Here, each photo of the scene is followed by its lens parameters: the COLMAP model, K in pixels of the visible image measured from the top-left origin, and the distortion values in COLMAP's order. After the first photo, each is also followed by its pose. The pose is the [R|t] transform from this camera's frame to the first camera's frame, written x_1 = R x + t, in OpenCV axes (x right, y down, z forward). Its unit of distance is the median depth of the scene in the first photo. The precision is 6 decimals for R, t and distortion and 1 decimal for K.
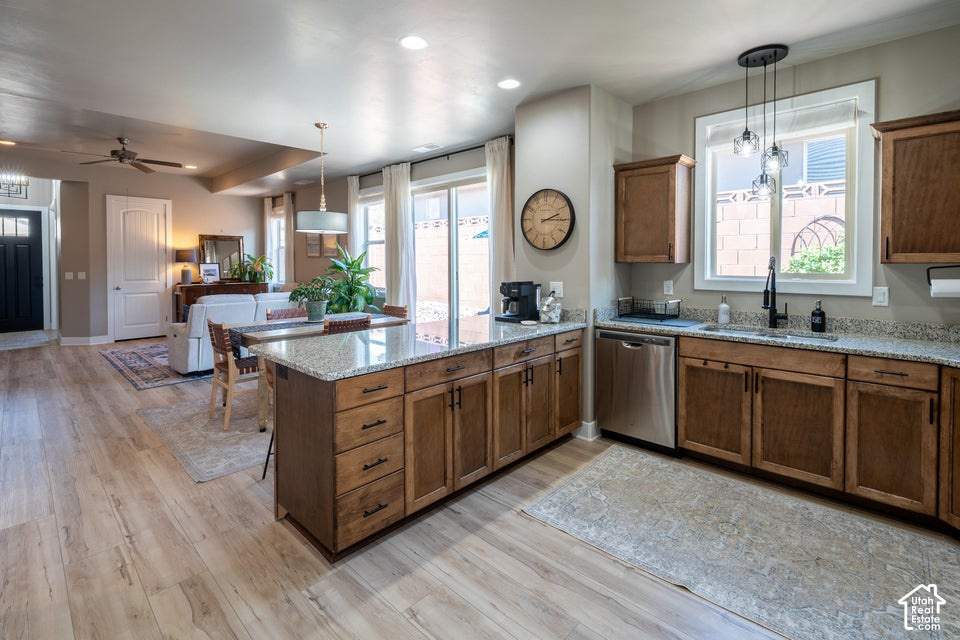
lens RADIAL K [[446.0, 0, 482.5], [0, 446.0, 266.2], [0, 0, 1]] dist [0.002062, 0.000413]
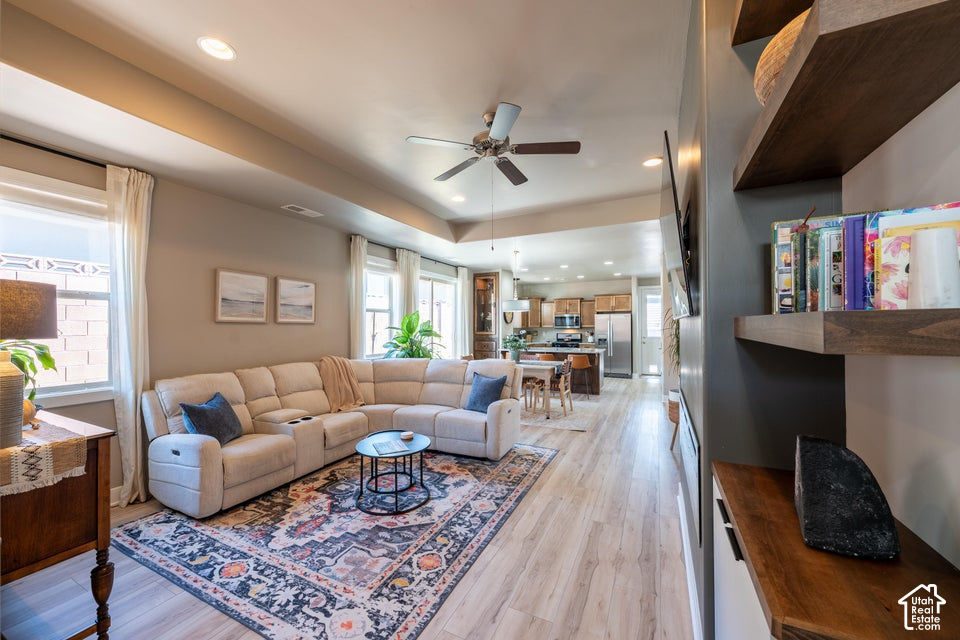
lens RADIAL K [[357.3, 0, 459.0], [0, 357.3, 324.2], [0, 0, 1]] dist [-0.000165, -0.000018]
pose [[-0.253317, 0.012374, 0.967304, -2.420599], [0.021438, 0.999744, -0.007175, -0.027272], [-0.967146, 0.018920, -0.253517, 2.277503]]
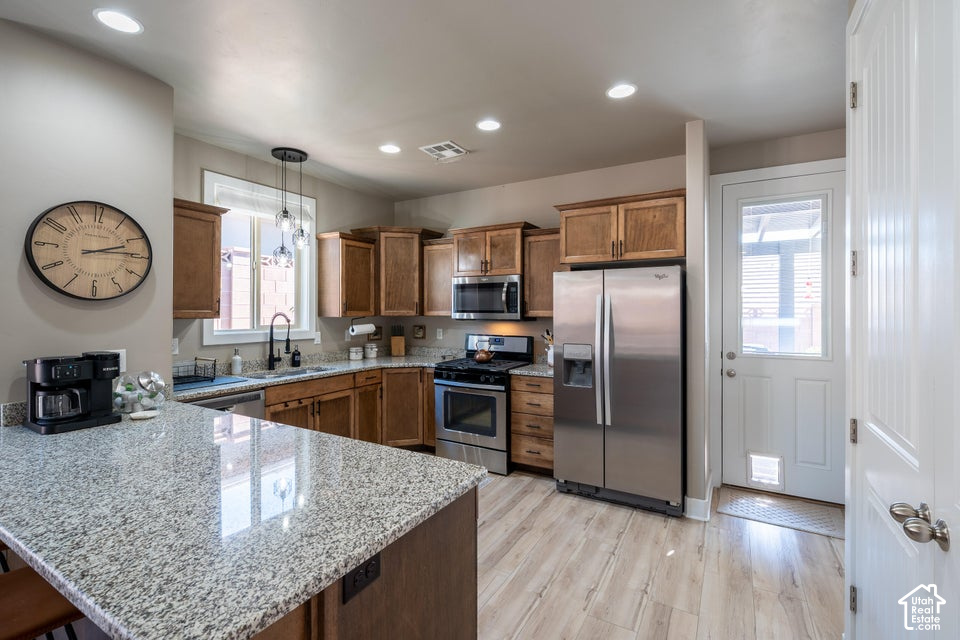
lens RADIAL K [[435.2, 0, 472.9], [0, 435.2, 311.3], [0, 0, 1]] dist [-0.004673, -0.000301]
pose [[-0.220963, 0.005456, 0.975267, -0.653829], [0.013520, 0.999905, -0.002531, -0.013517], [-0.975189, 0.012626, -0.221015, 0.725830]]
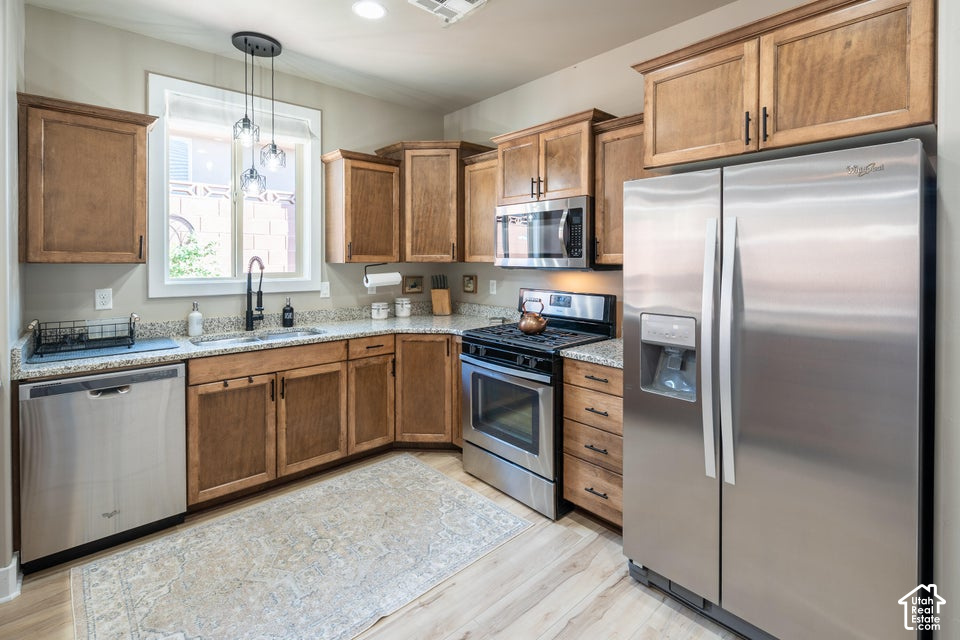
lens RADIAL K [[445.3, 0, 473.5], [0, 445.3, 264.1], [0, 0, 1]] dist [-0.000003, -0.000083]
pose [[0.087685, -0.004091, 0.996140, -0.261480], [0.010747, 0.999937, 0.003161, -0.002482], [-0.996090, 0.010429, 0.087723, 0.438983]]
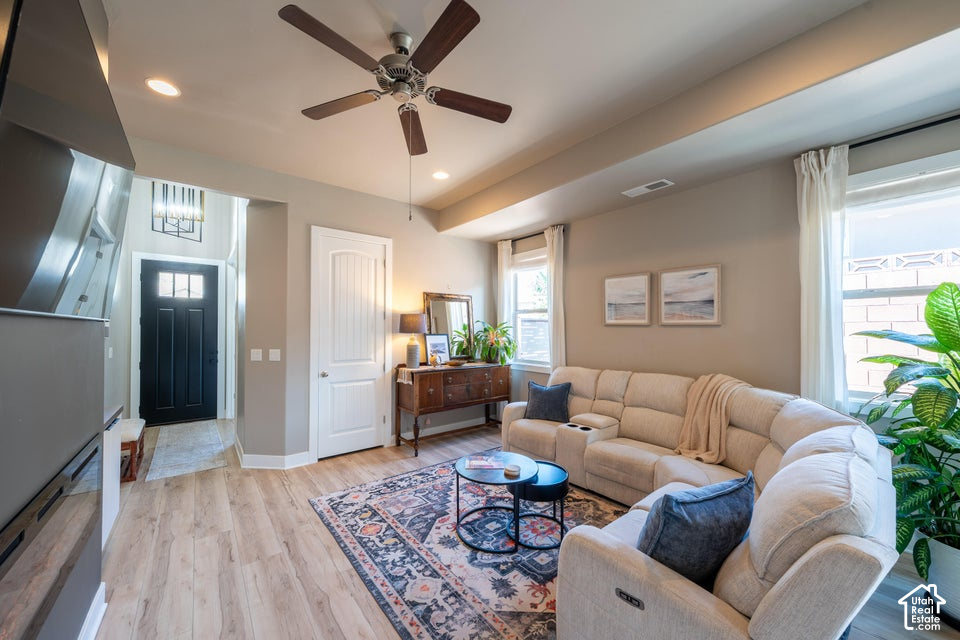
lens RADIAL K [[368.0, 0, 487.3], [0, 368.0, 324.1], [0, 0, 1]] dist [-0.000784, 0.000076]
pose [[0.990278, 0.002616, -0.139076, -1.347006], [-0.006139, 0.999671, -0.024910, -0.025744], [0.138965, 0.025522, 0.989968, 1.351192]]
